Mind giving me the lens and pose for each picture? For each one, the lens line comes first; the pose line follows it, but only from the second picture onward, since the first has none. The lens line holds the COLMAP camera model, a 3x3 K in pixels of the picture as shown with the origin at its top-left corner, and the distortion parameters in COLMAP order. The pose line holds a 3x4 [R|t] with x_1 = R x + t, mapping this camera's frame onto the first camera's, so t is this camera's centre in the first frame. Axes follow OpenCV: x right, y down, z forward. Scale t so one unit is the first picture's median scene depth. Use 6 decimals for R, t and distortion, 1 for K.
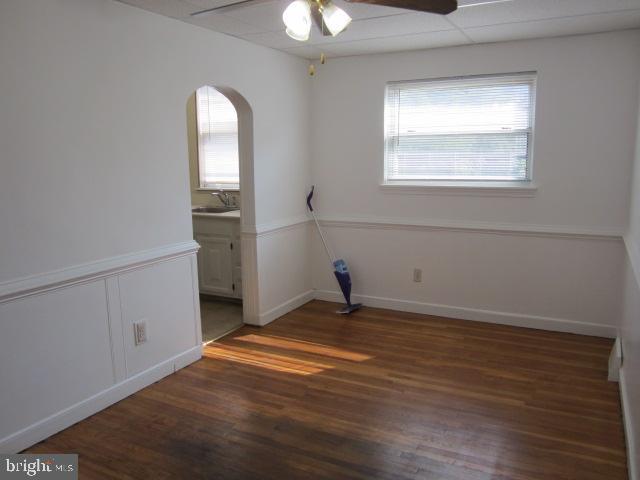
lens RADIAL K [[529.2, 0, 322.0], [0, 529.2, 242.5], [0, 0, 1]] dist [-0.042684, 0.011657]
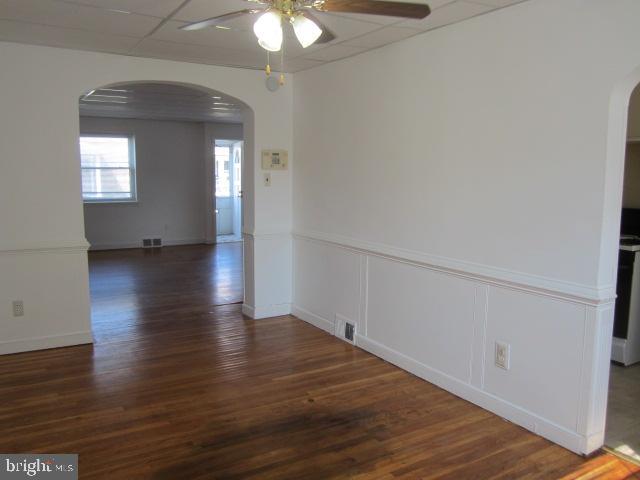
lens RADIAL K [[529.2, 0, 324.1], [0, 529.2, 236.6], [0, 0, 1]] dist [-0.042684, 0.011657]
pose [[-0.504222, 0.109604, -0.856590, 0.574824], [-0.154071, 0.964582, 0.214114, -0.179766], [0.849719, 0.239936, -0.469476, 1.086157]]
